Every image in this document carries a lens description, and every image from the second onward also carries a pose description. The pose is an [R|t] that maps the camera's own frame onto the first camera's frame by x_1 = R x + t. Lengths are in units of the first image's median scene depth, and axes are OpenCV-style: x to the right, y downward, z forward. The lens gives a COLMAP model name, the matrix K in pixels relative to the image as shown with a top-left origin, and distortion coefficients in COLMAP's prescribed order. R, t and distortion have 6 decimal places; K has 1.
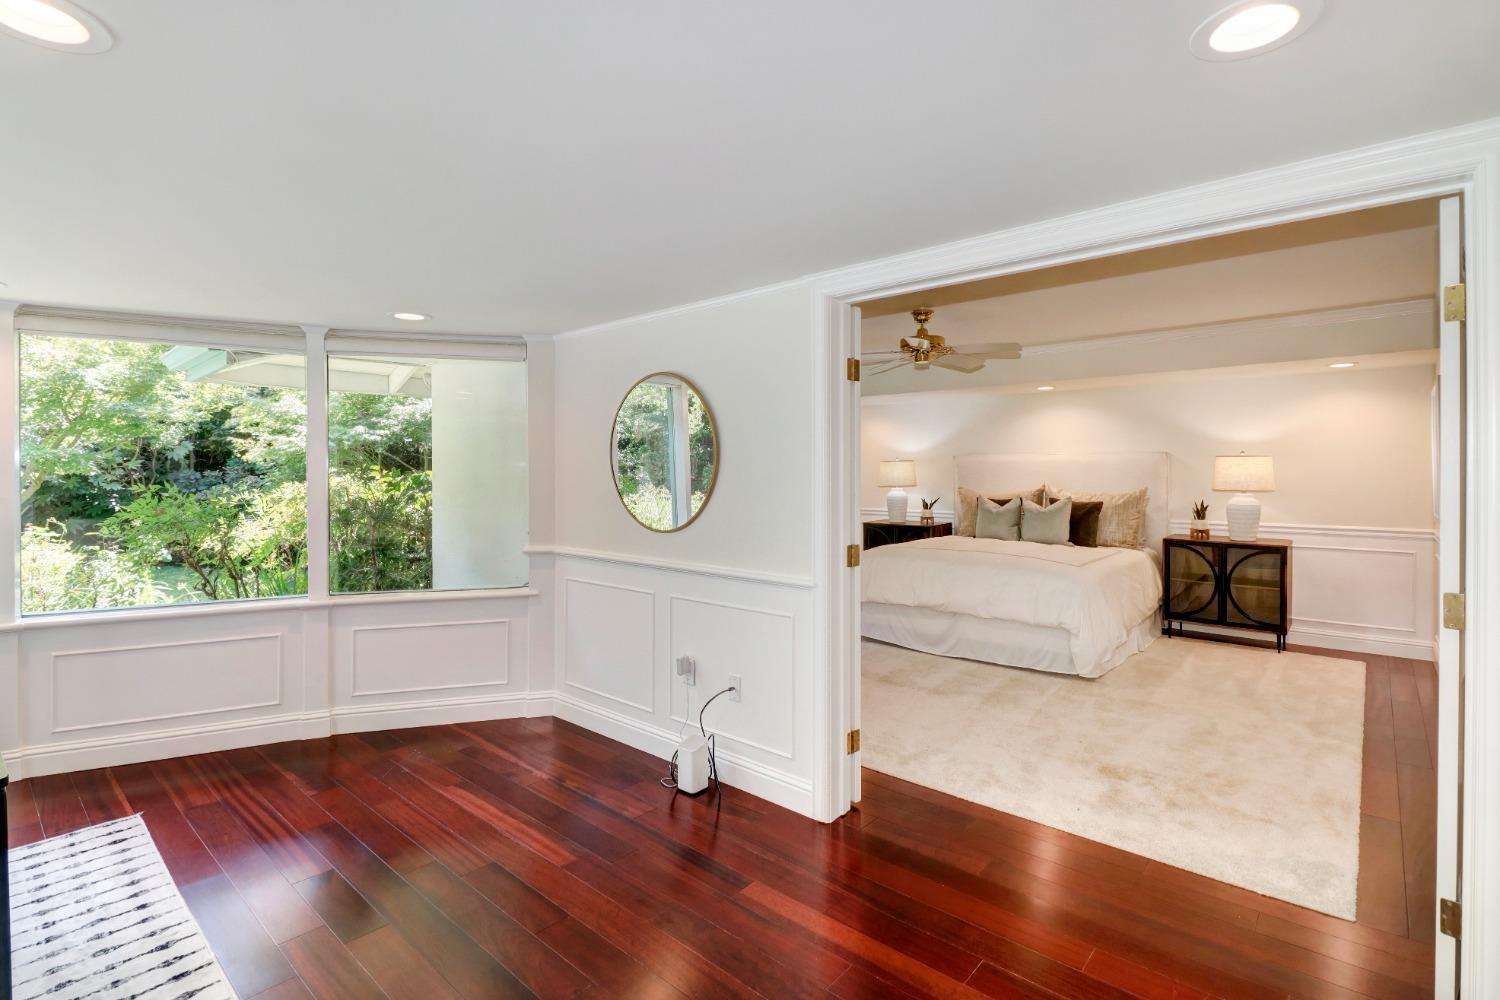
lens RADIAL K [[709.5, 0, 759.2], [0, 709.5, 481.6], [0, 0, 1]] dist [0.021039, -0.014200]
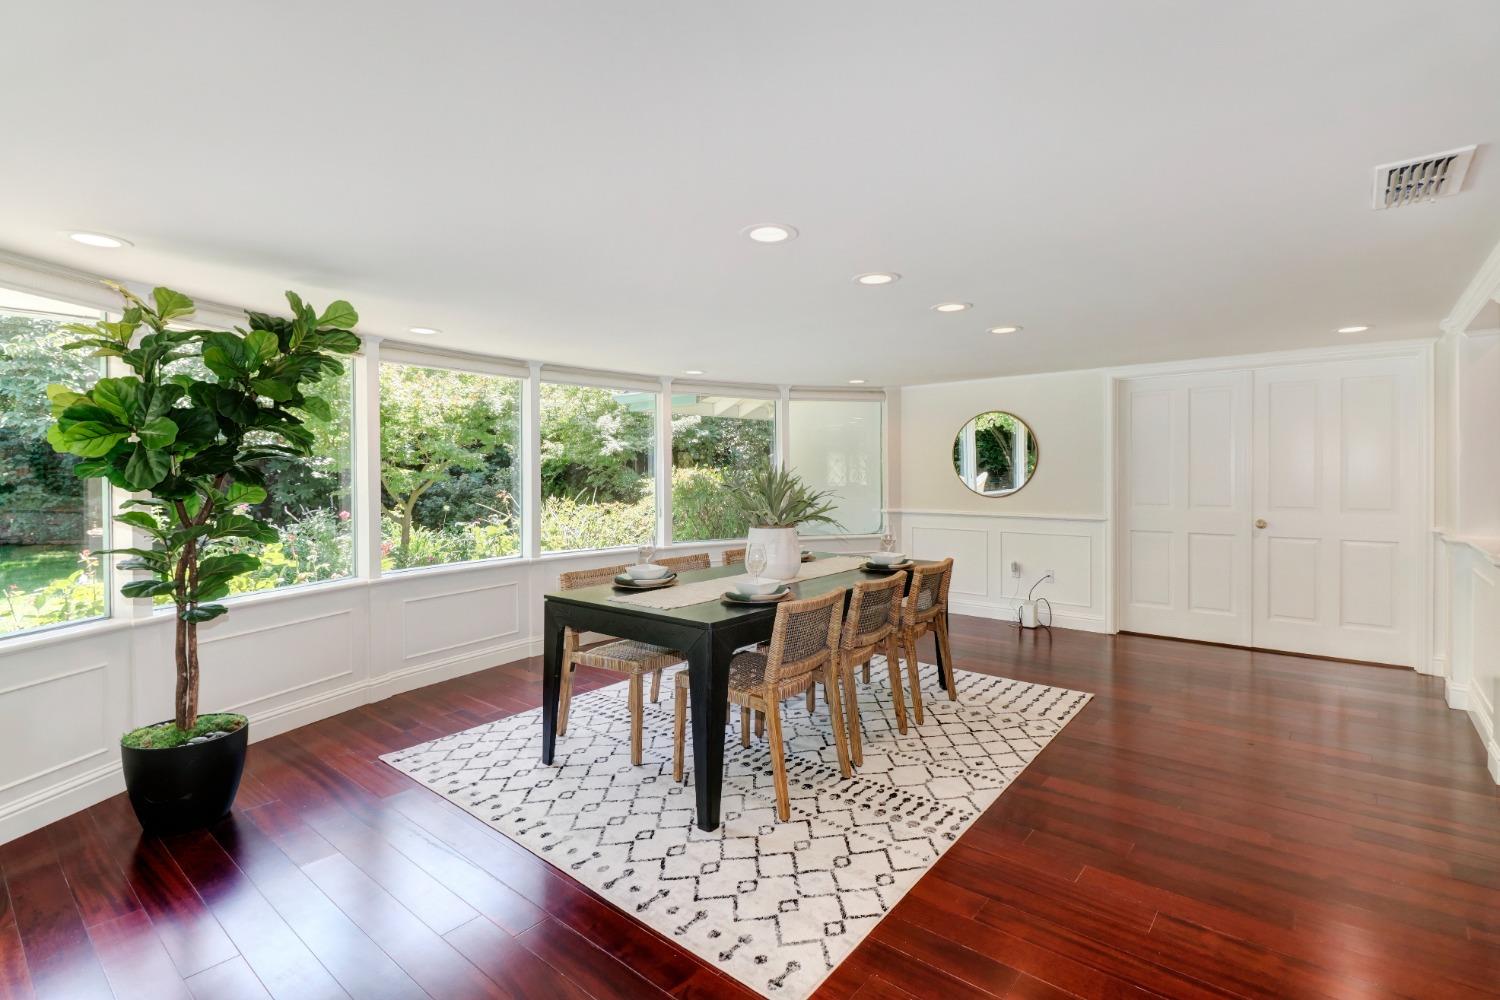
lens RADIAL K [[709.5, 0, 759.2], [0, 709.5, 481.6], [0, 0, 1]] dist [0.021039, -0.014200]
pose [[0.999544, -0.009184, 0.028754, -0.689190], [0.009196, 0.999958, -0.000303, 0.022423], [-0.028750, 0.000567, 0.999586, -0.721015]]
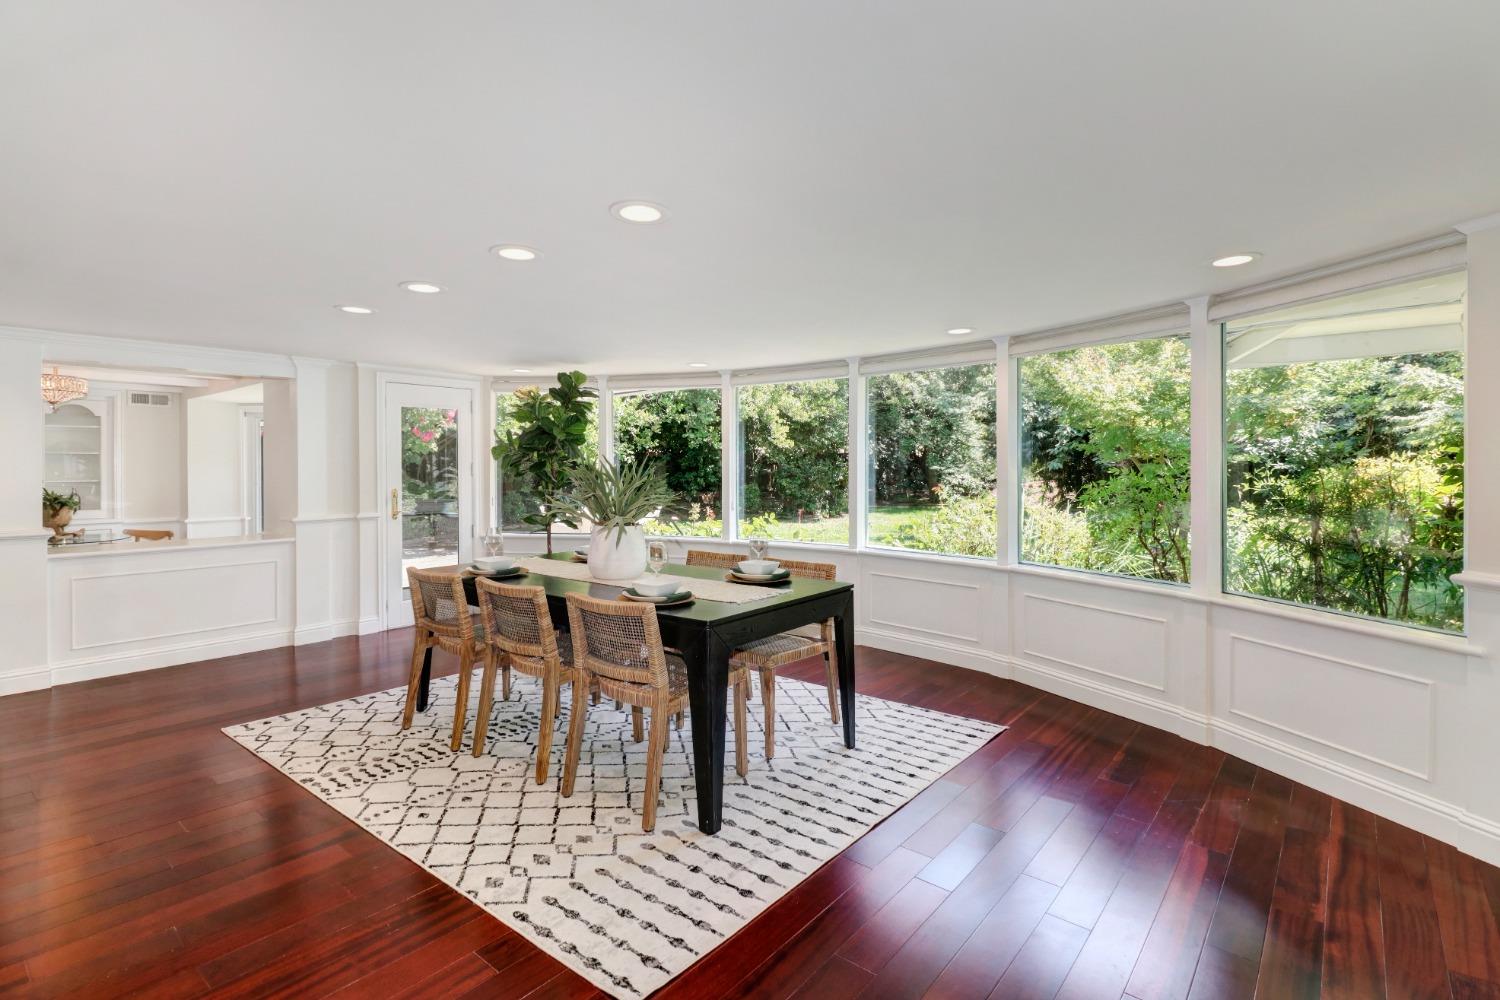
lens RADIAL K [[709.5, 0, 759.2], [0, 709.5, 481.6], [0, 0, 1]] dist [0.021039, -0.014200]
pose [[0.025311, 0.020157, -0.999476, 0.266136], [-0.008852, 0.999762, 0.019939, 0.007386], [0.999640, 0.008343, 0.025484, 0.380316]]
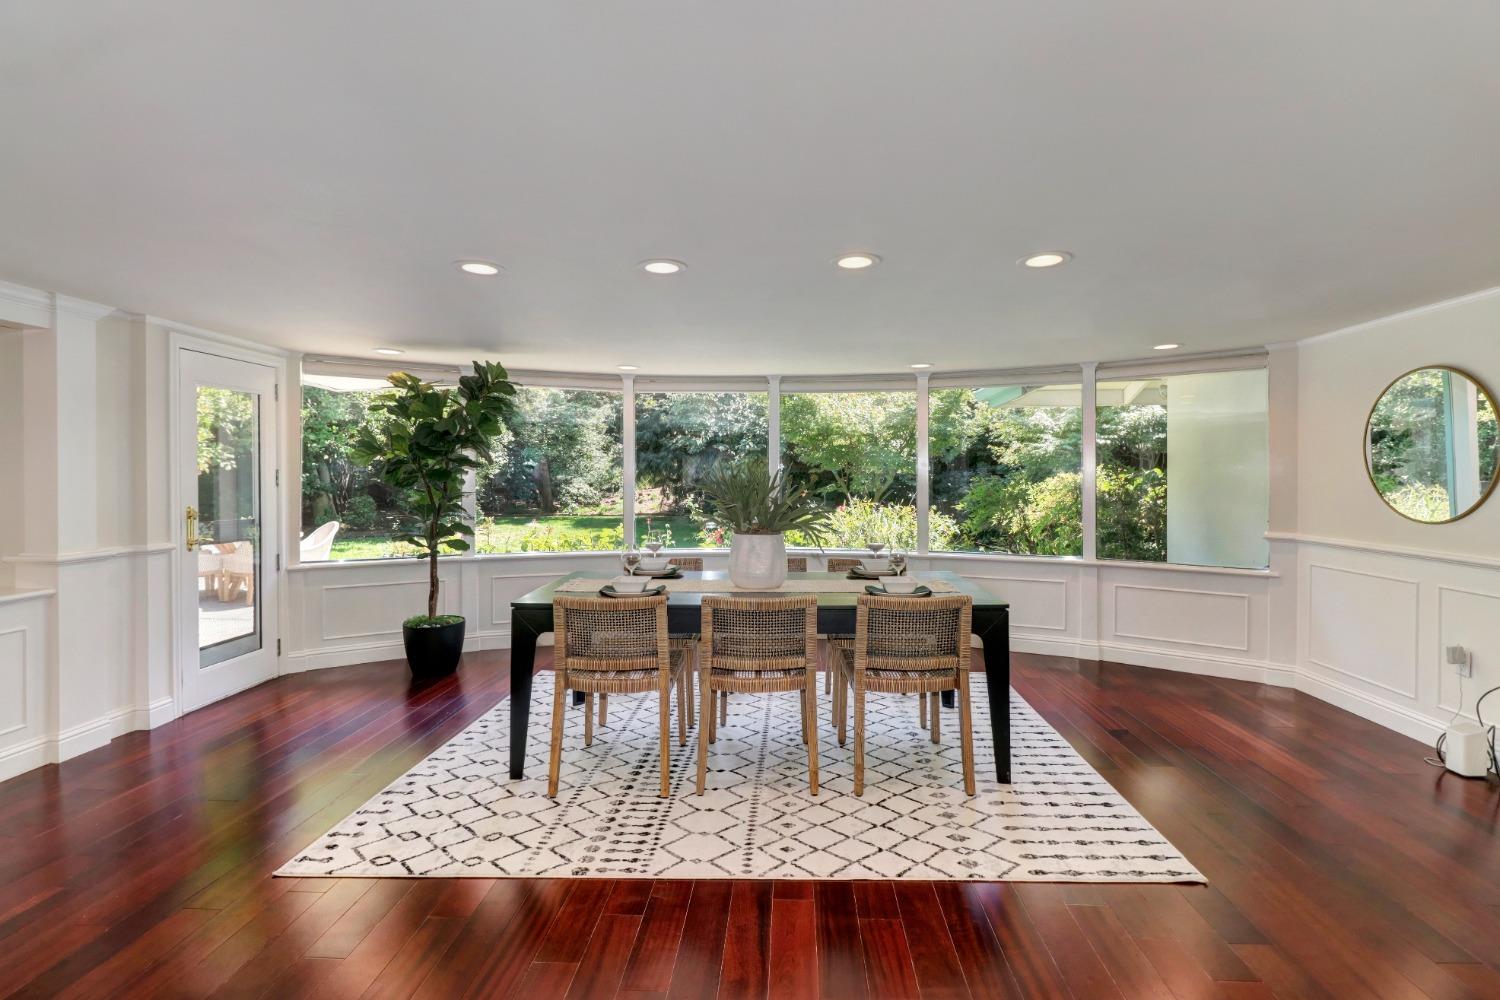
lens RADIAL K [[709.5, 0, 759.2], [0, 709.5, 481.6], [0, 0, 1]] dist [0.021039, -0.014200]
pose [[0.621753, 0.005202, -0.783196, 0.059338], [-0.008163, 0.999967, 0.000161, 0.017152], [0.783171, 0.006293, 0.621775, -0.336463]]
